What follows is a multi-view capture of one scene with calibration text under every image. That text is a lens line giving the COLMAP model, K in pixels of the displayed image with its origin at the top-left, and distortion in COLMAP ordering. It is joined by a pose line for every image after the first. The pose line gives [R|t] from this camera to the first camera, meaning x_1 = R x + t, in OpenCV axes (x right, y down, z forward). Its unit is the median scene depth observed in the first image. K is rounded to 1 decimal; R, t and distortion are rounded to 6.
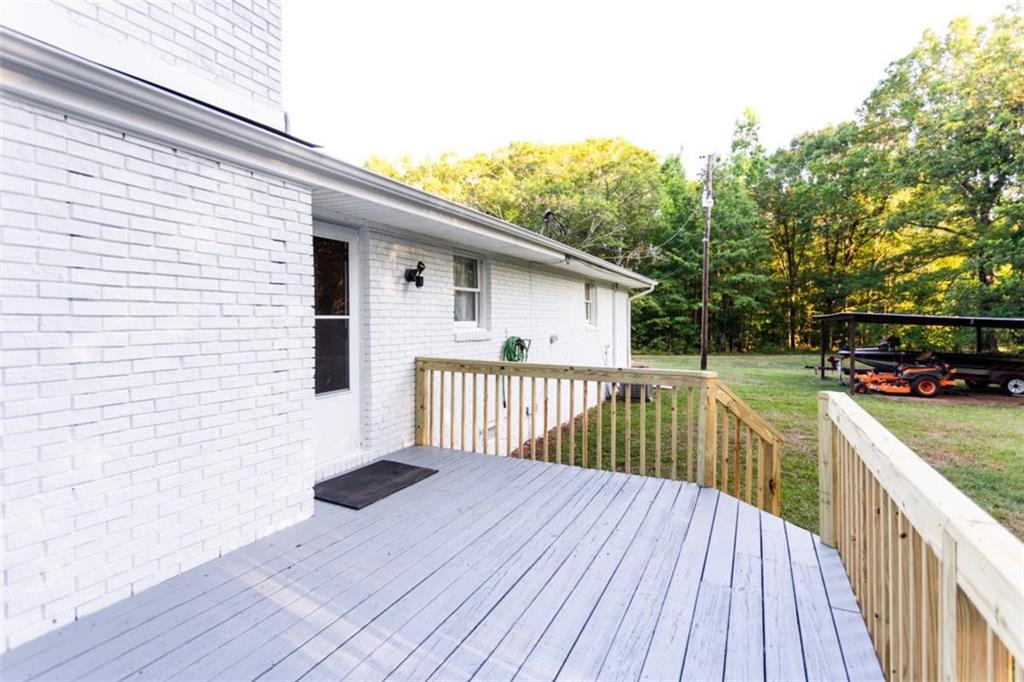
lens RADIAL K [[489.9, 0, 516.0], [0, 489.9, 322.3], [0, 0, 1]] dist [-0.005016, 0.000190]
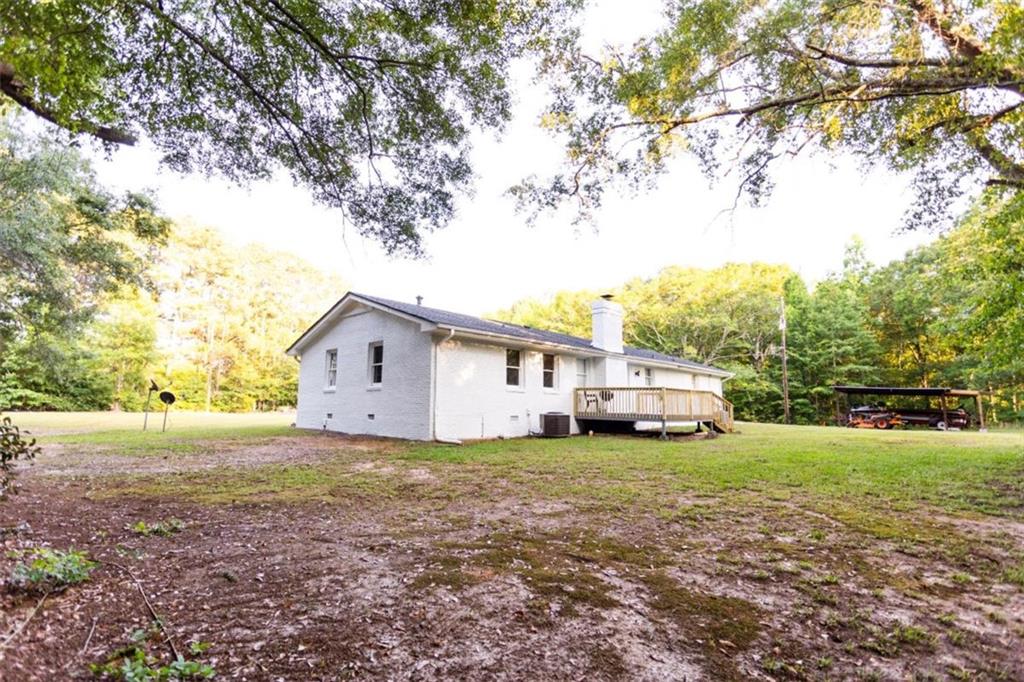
lens RADIAL K [[489.9, 0, 511.1], [0, 489.9, 341.5], [0, 0, 1]] dist [-0.005016, 0.000190]
pose [[0.950154, -0.036646, -0.309619, 0.014019], [-0.010686, 0.988657, -0.149809, 0.043129], [0.311597, 0.145650, 0.938985, -0.521978]]
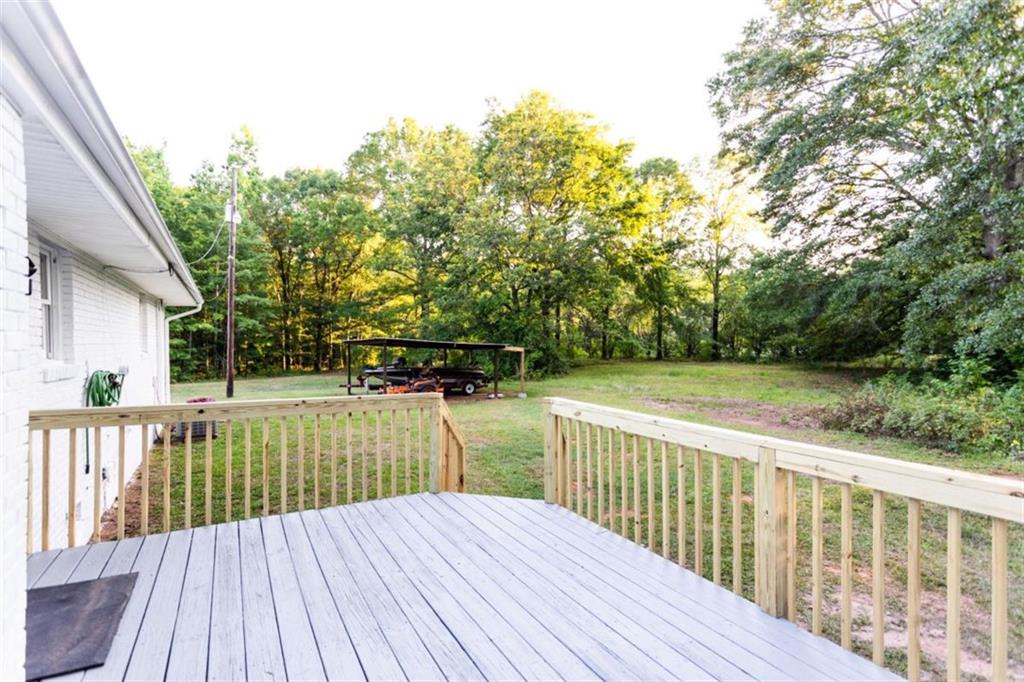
lens RADIAL K [[489.9, 0, 512.4], [0, 489.9, 340.4], [0, 0, 1]] dist [-0.005016, 0.000190]
pose [[0.553535, 0.005417, 0.832808, -0.050769], [0.001504, 0.999971, -0.007504, -0.001640], [-0.832825, 0.005407, 0.553510, 0.021683]]
